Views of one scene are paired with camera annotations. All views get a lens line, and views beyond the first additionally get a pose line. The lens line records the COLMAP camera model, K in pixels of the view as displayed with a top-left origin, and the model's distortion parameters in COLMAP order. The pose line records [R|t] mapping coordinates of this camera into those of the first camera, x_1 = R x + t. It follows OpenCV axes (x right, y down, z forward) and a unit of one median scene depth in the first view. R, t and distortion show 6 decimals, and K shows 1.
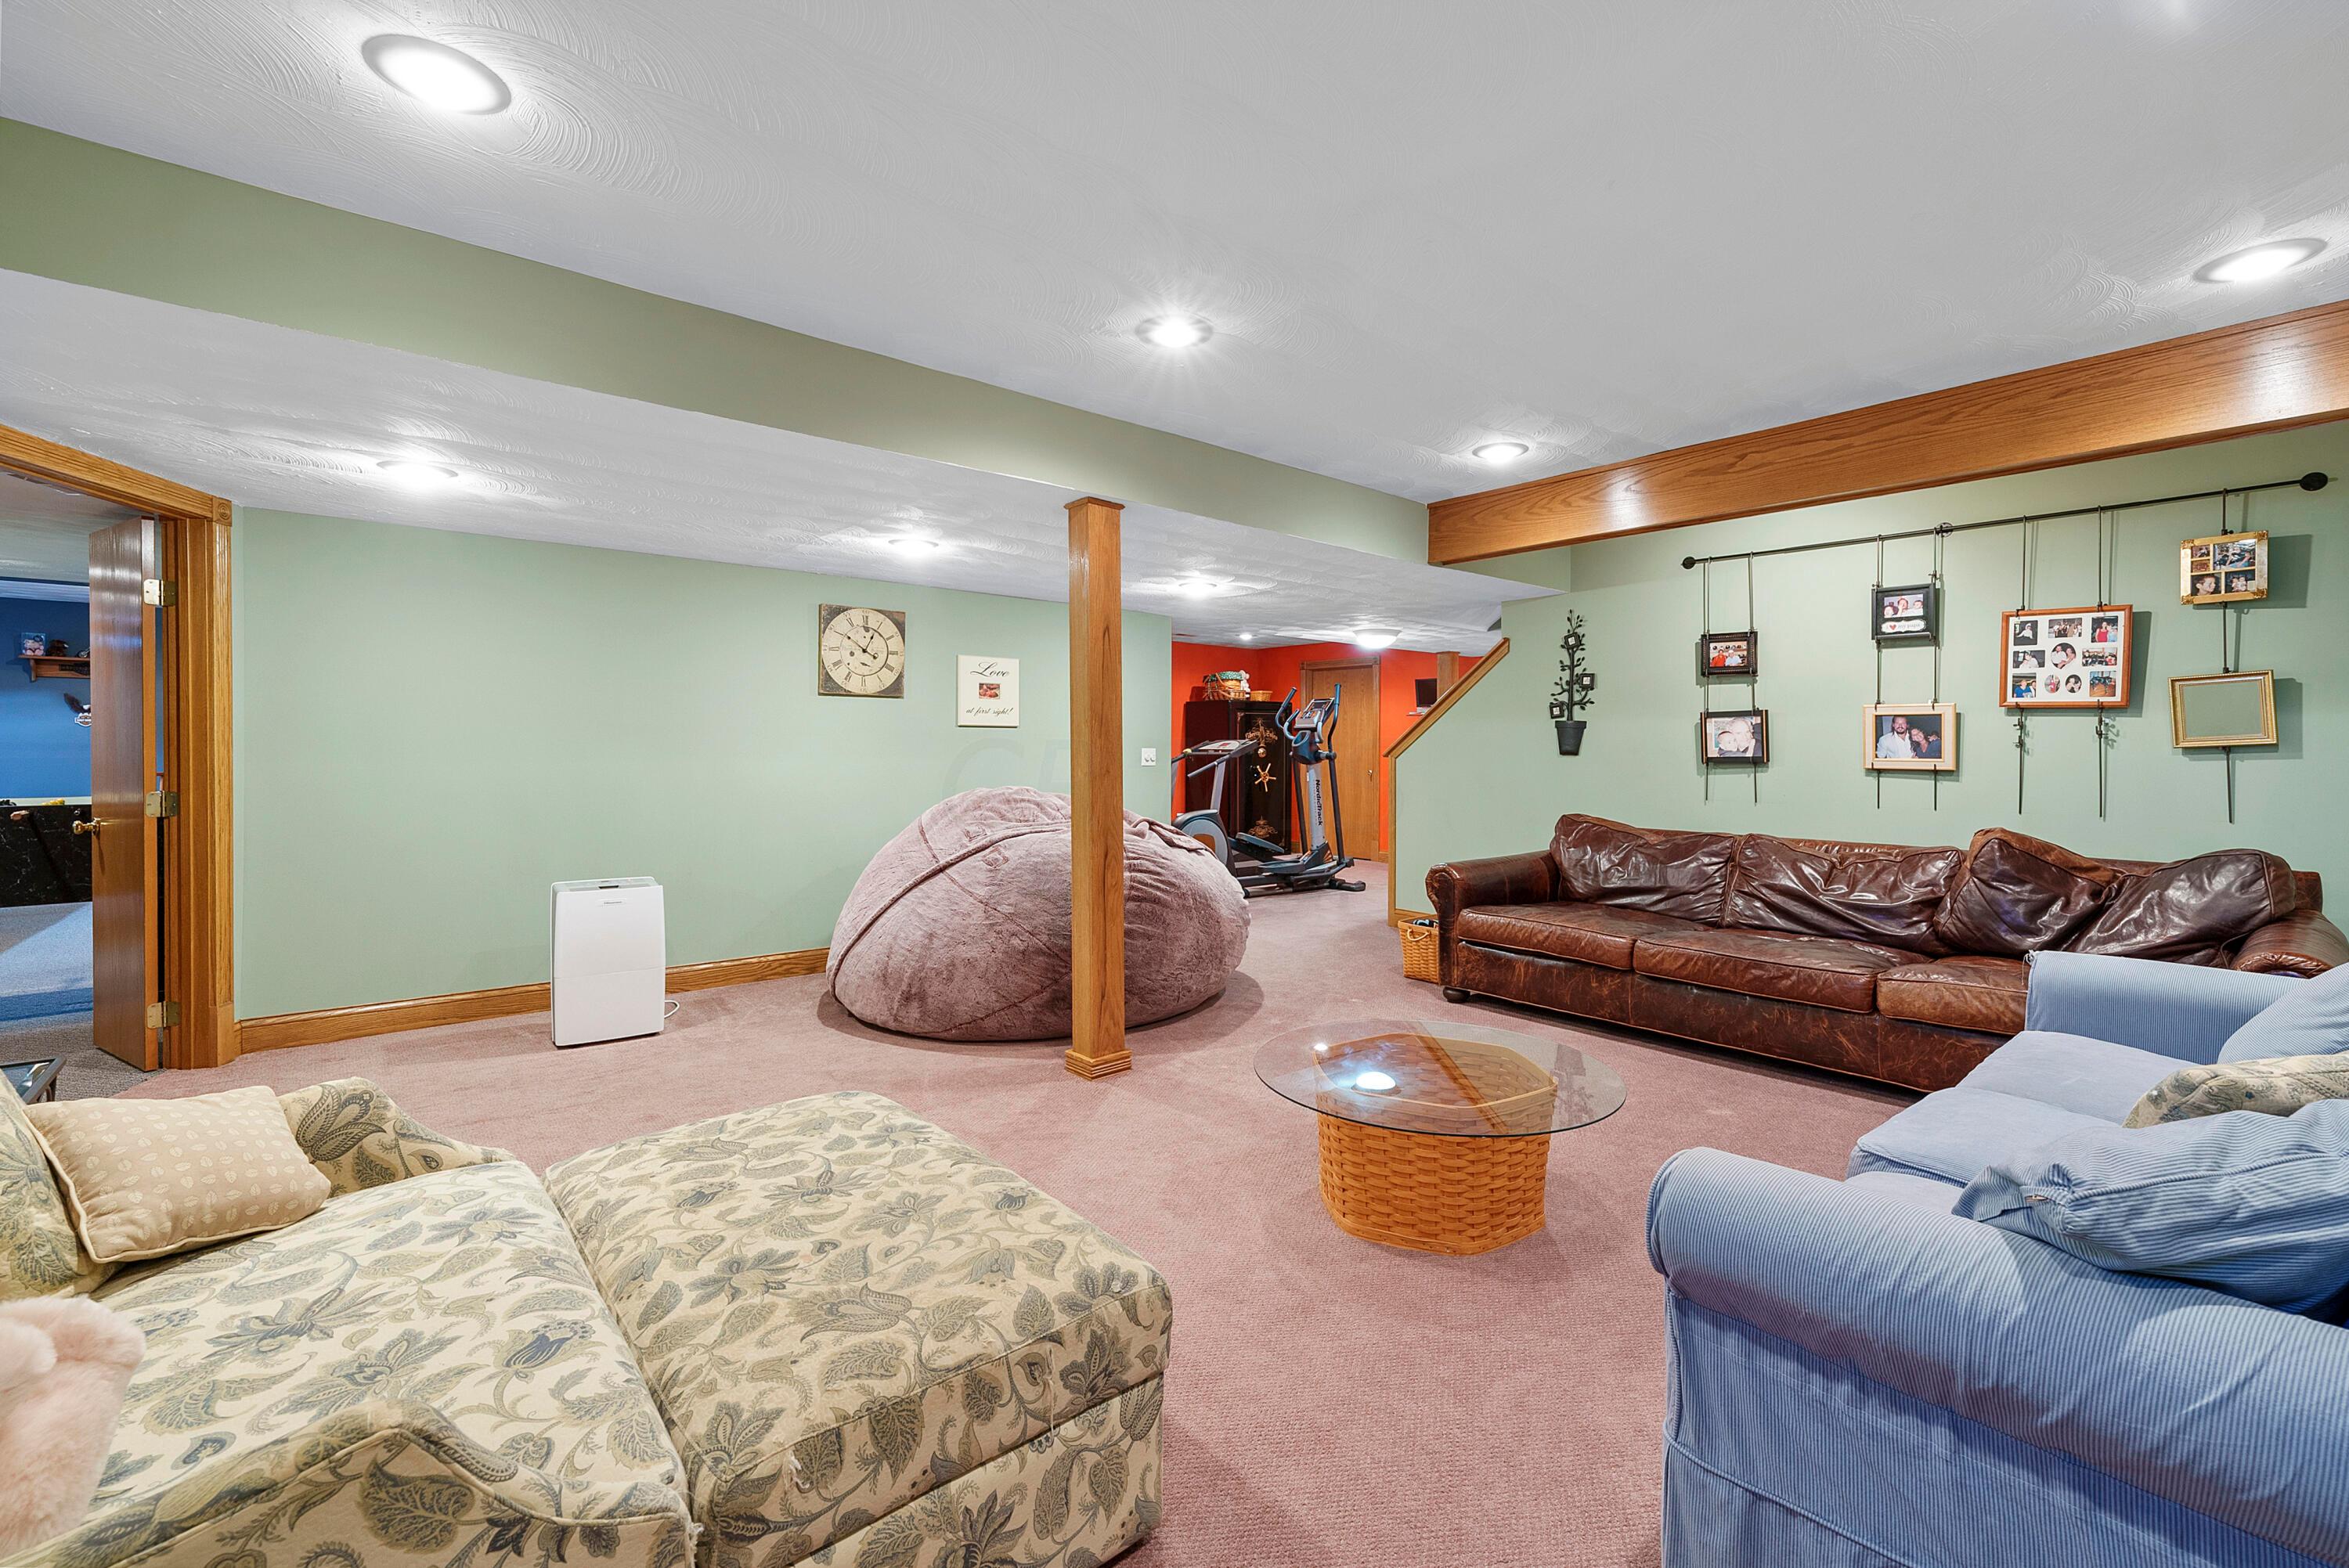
lens RADIAL K [[991.3, 0, 1185.6], [0, 991.3, 789.5], [0, 0, 1]] dist [-0.000121, -0.000076]
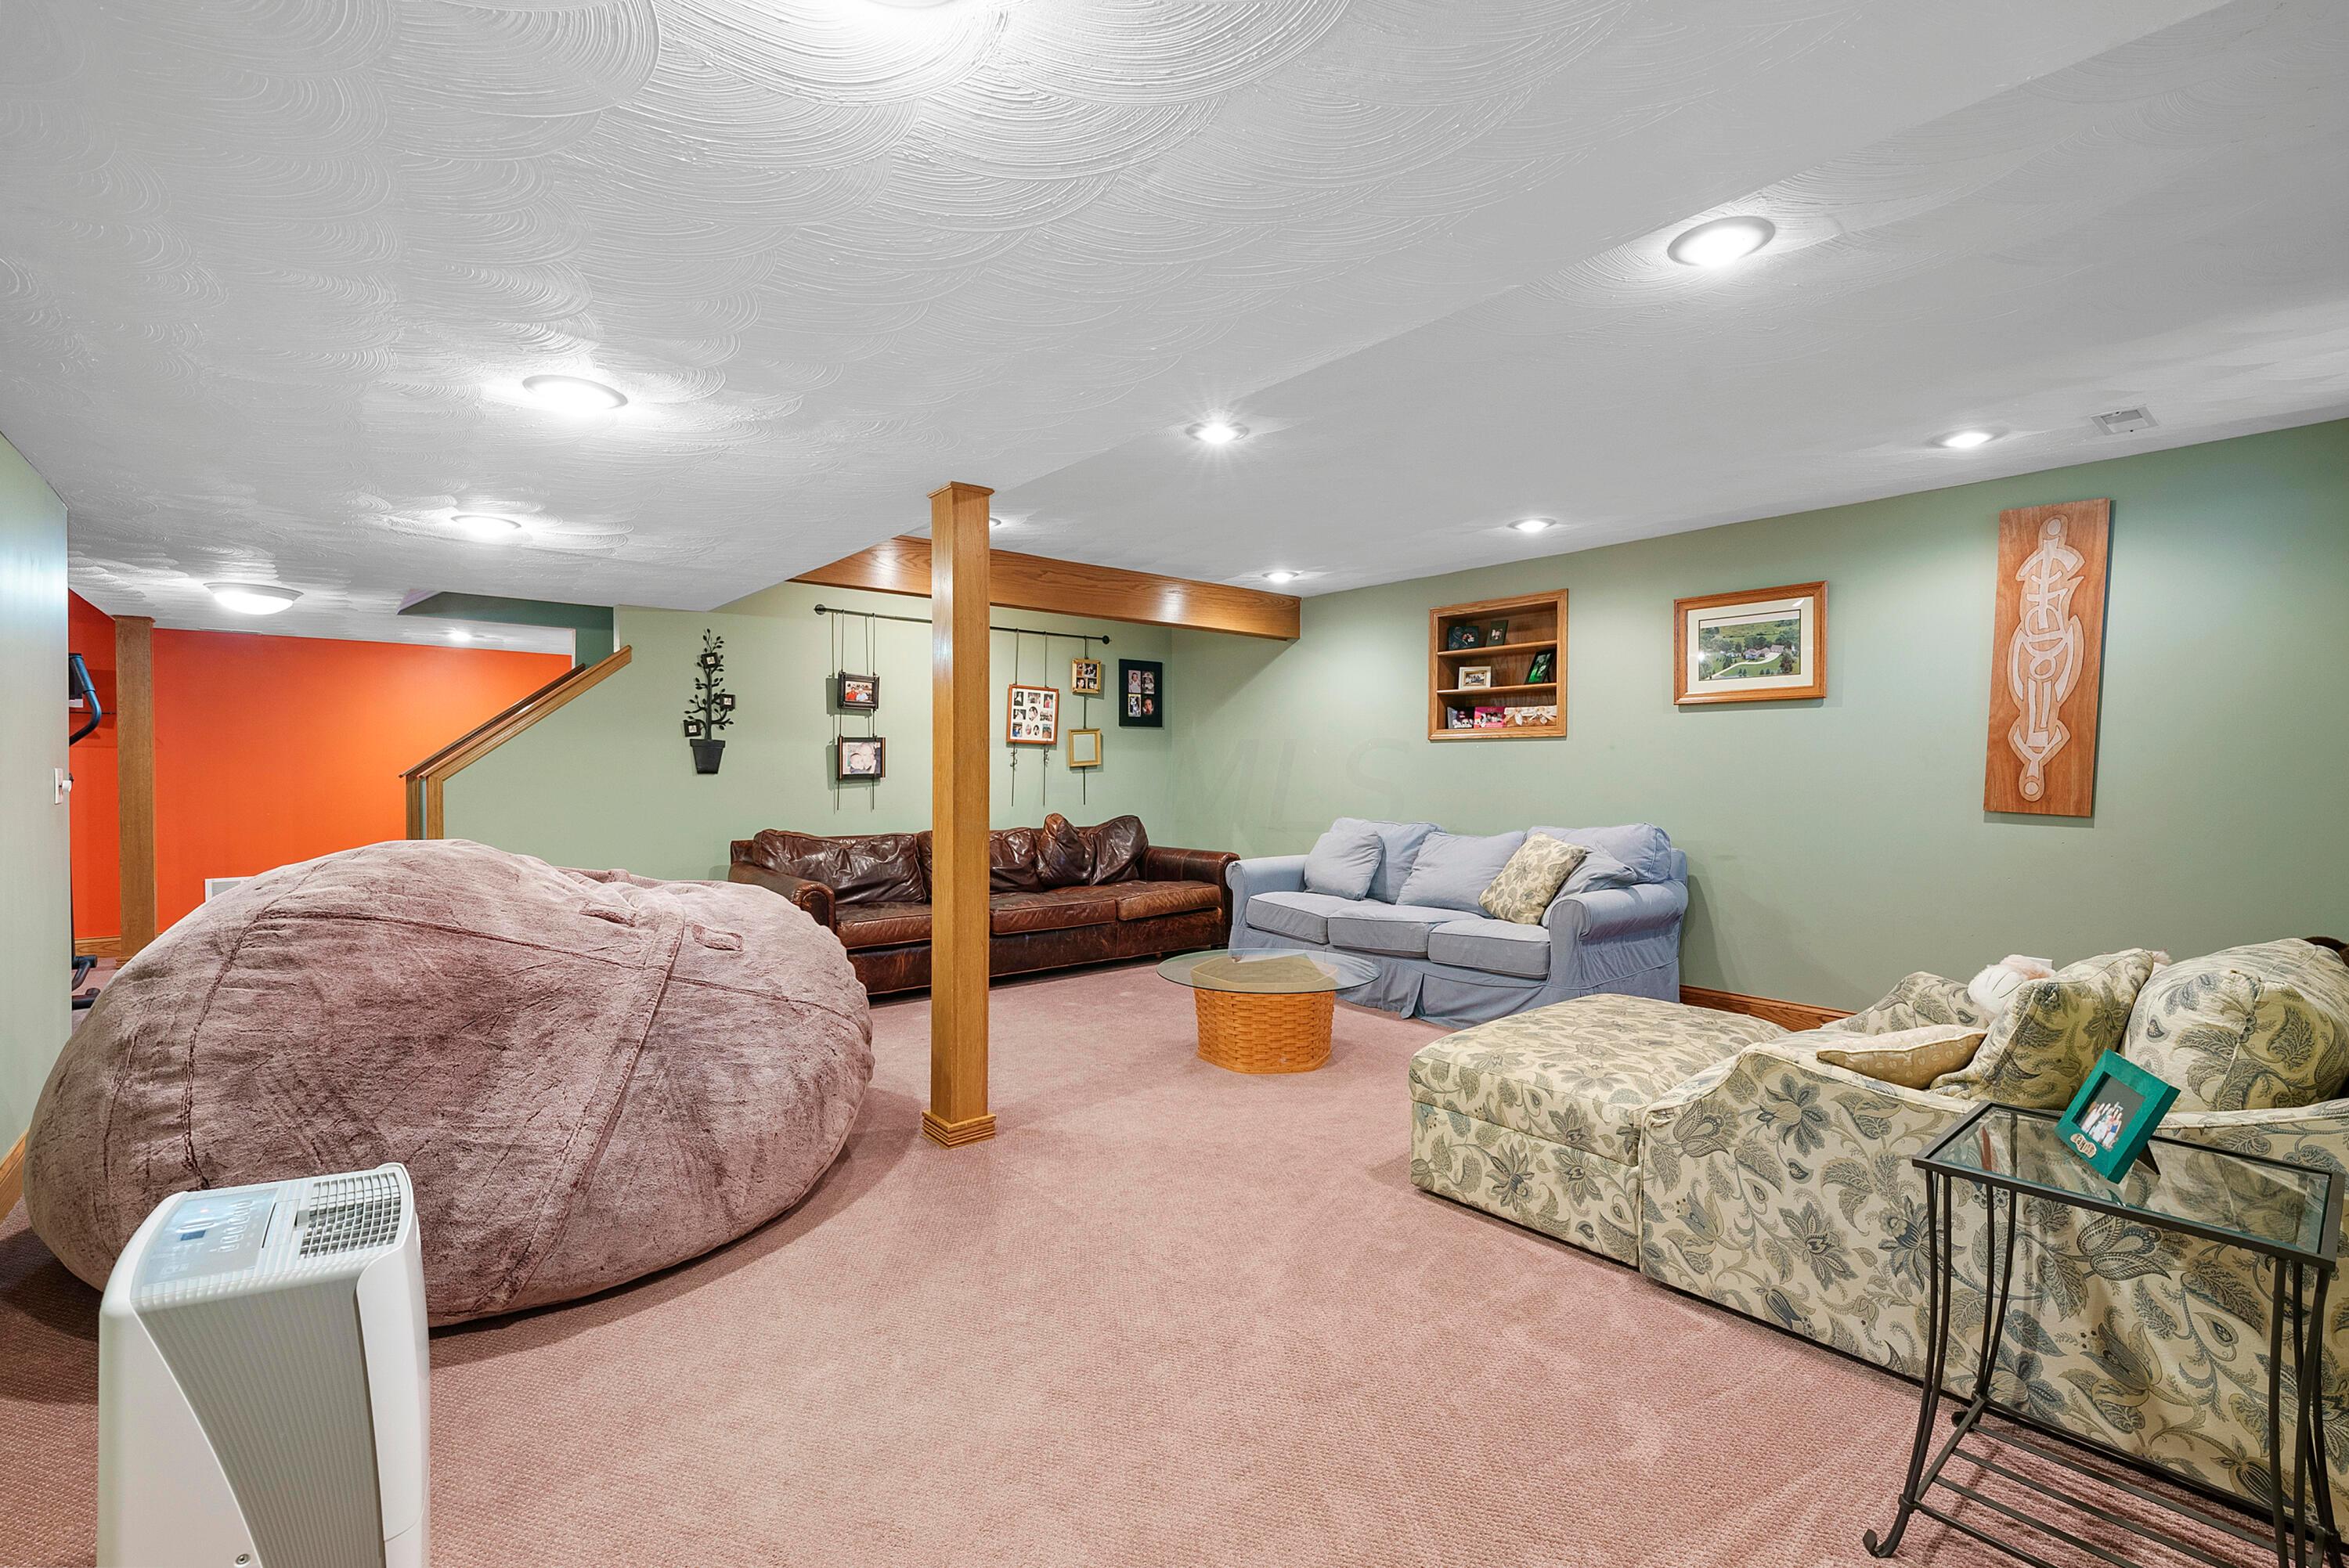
lens RADIAL K [[991.3, 0, 1185.6], [0, 991.3, 789.5], [0, 0, 1]] dist [-0.000121, -0.000076]
pose [[0.011718, -0.025119, 0.999616, -0.705368], [0.040364, 0.998882, 0.024627, -0.027771], [-0.999116, 0.040060, 0.012719, 0.586208]]
